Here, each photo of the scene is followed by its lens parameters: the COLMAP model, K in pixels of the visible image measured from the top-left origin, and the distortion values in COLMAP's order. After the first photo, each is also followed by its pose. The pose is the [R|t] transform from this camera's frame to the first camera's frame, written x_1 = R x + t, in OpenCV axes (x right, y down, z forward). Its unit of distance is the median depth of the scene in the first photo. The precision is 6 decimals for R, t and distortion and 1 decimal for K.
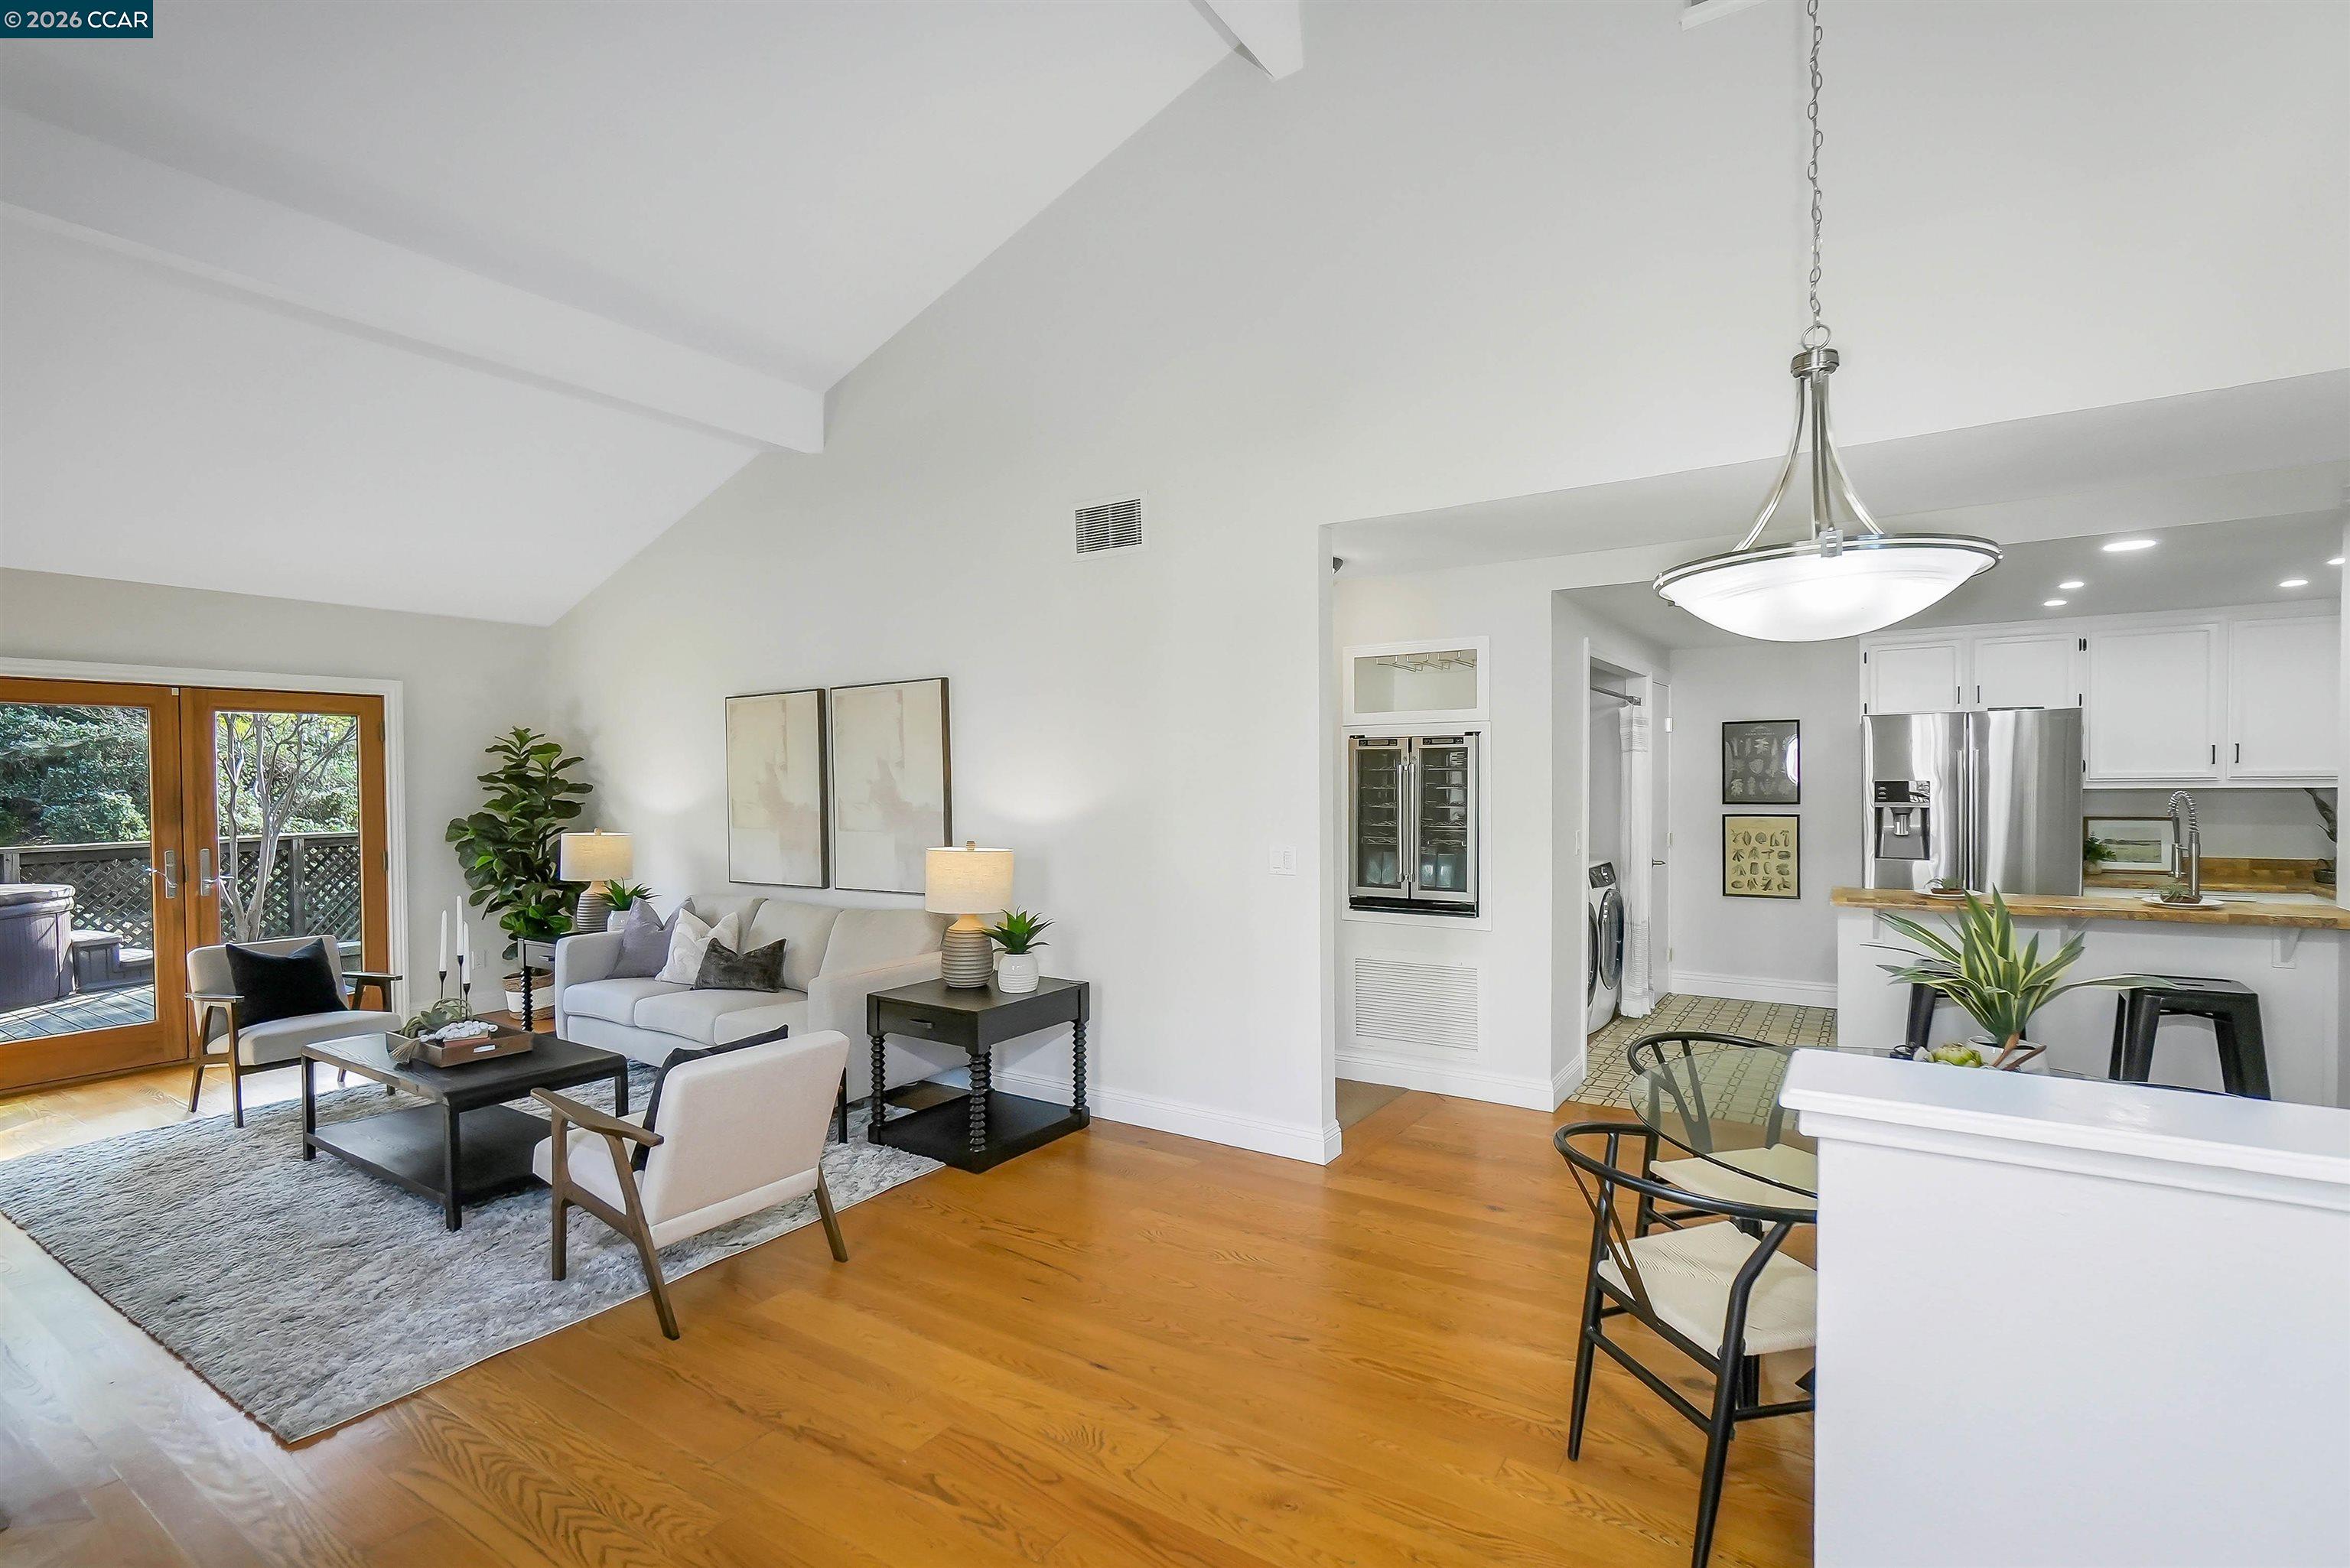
lens RADIAL K [[1091.1, 0, 1128.4], [0, 1091.1, 806.0], [0, 0, 1]] dist [-0.001525, 0.006661]
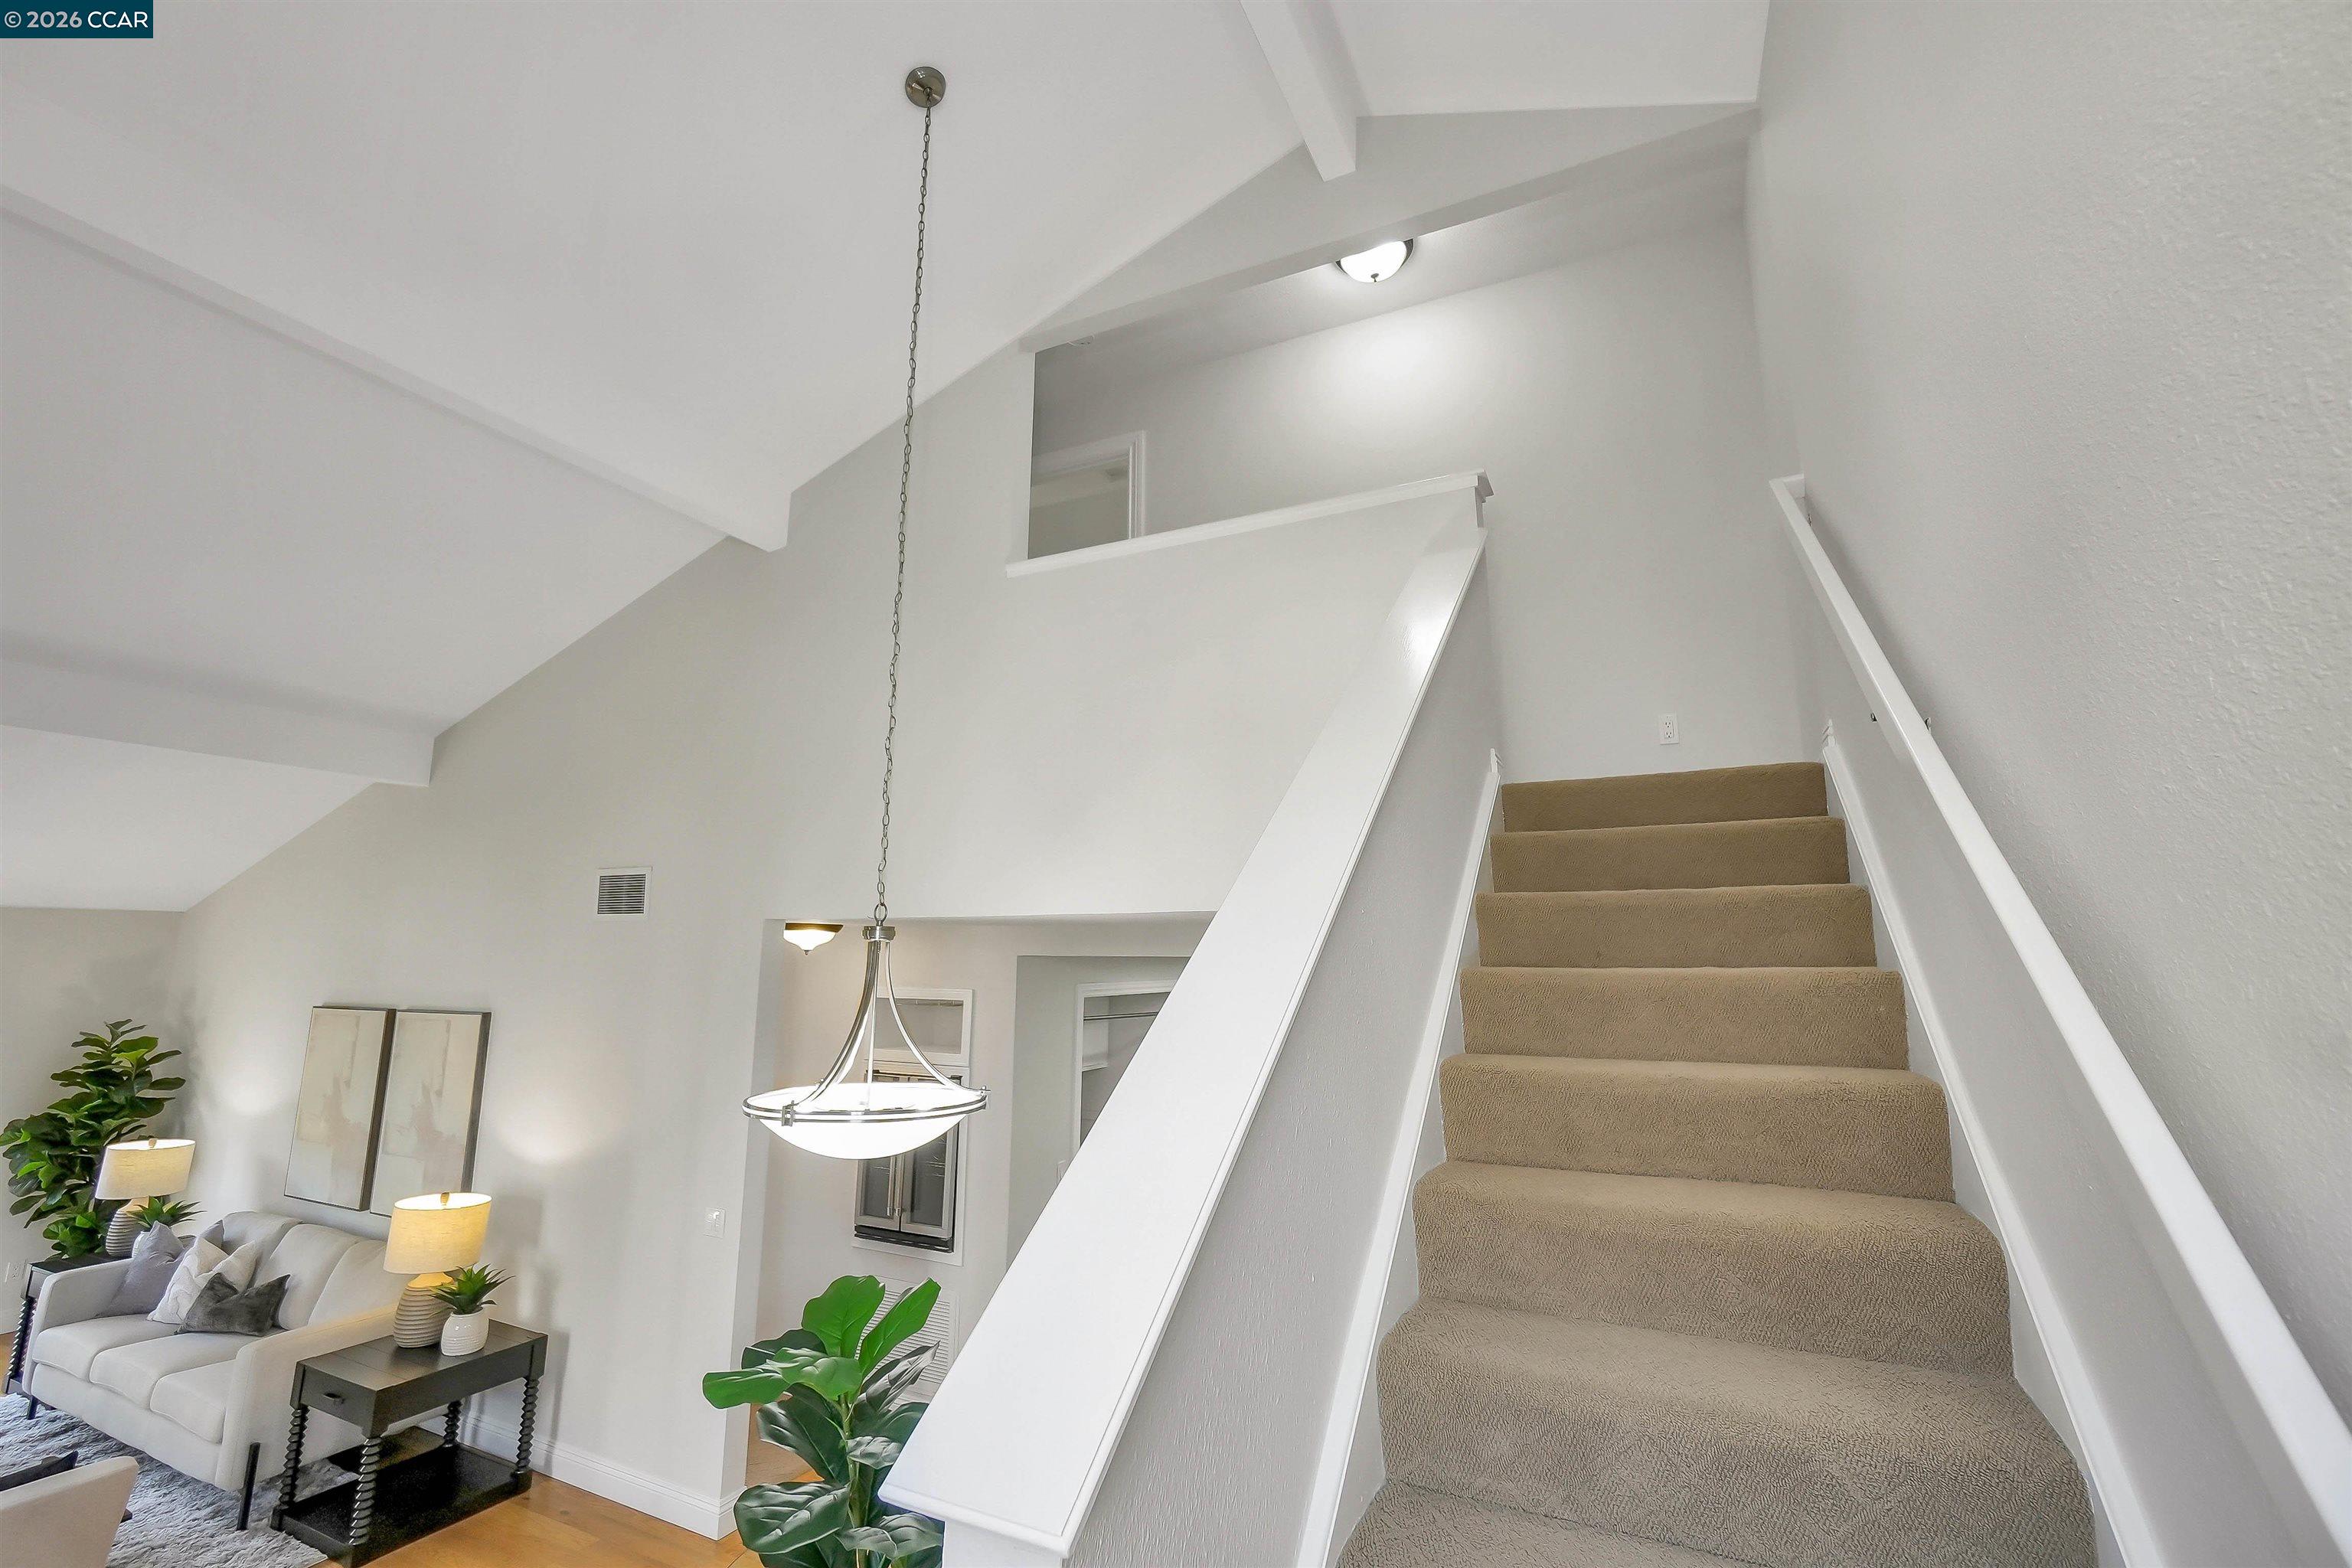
lens RADIAL K [[1037.5, 0, 1194.8], [0, 1037.5, 763.6], [0, 0, 1]] dist [0.000082, -0.000159]
pose [[0.991088, 0.036947, 0.127979, 0.381610], [-0.010866, 0.979986, -0.198767, -0.162747], [-0.132762, 0.195605, 0.971655, -0.131774]]
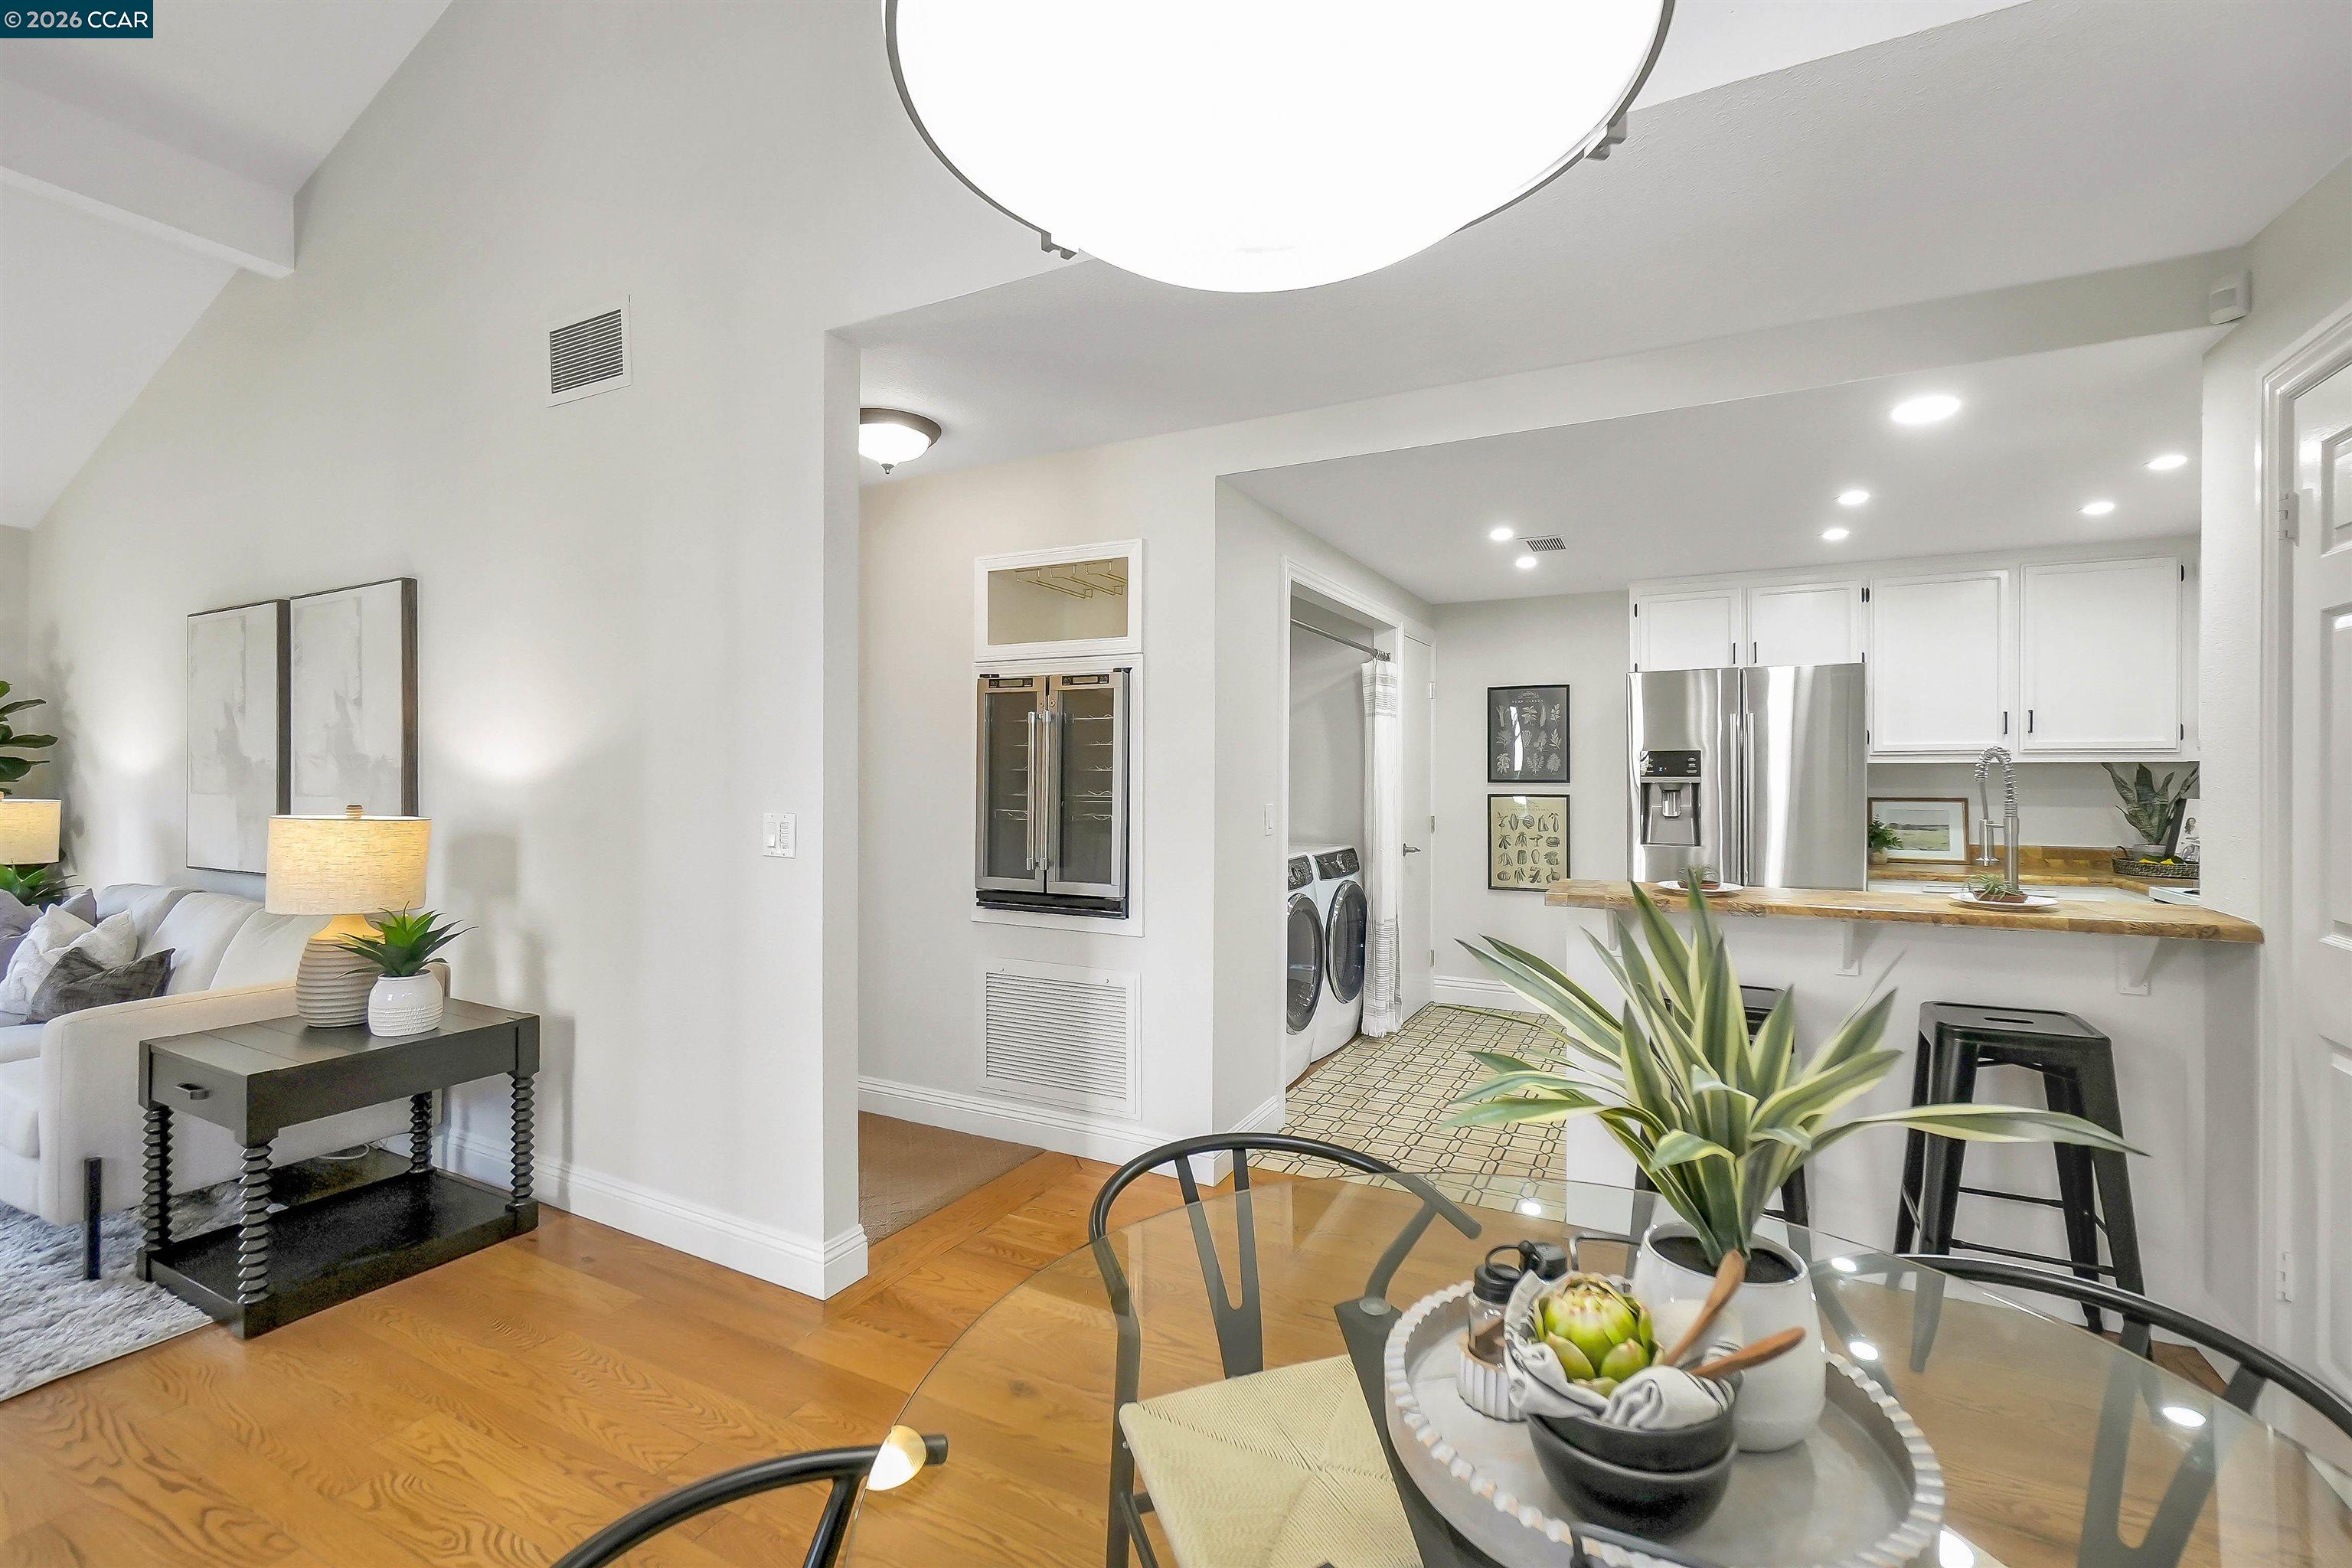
lens RADIAL K [[999.5, 0, 1176.0], [0, 999.5, 784.0], [0, 0, 1]] dist [-0.000537, 0.000181]
pose [[0.992870, 0.014405, 0.118332, 0.251440], [-0.012090, 0.999722, -0.020255, 0.022625], [-0.118591, 0.018680, 0.992767, 0.297229]]
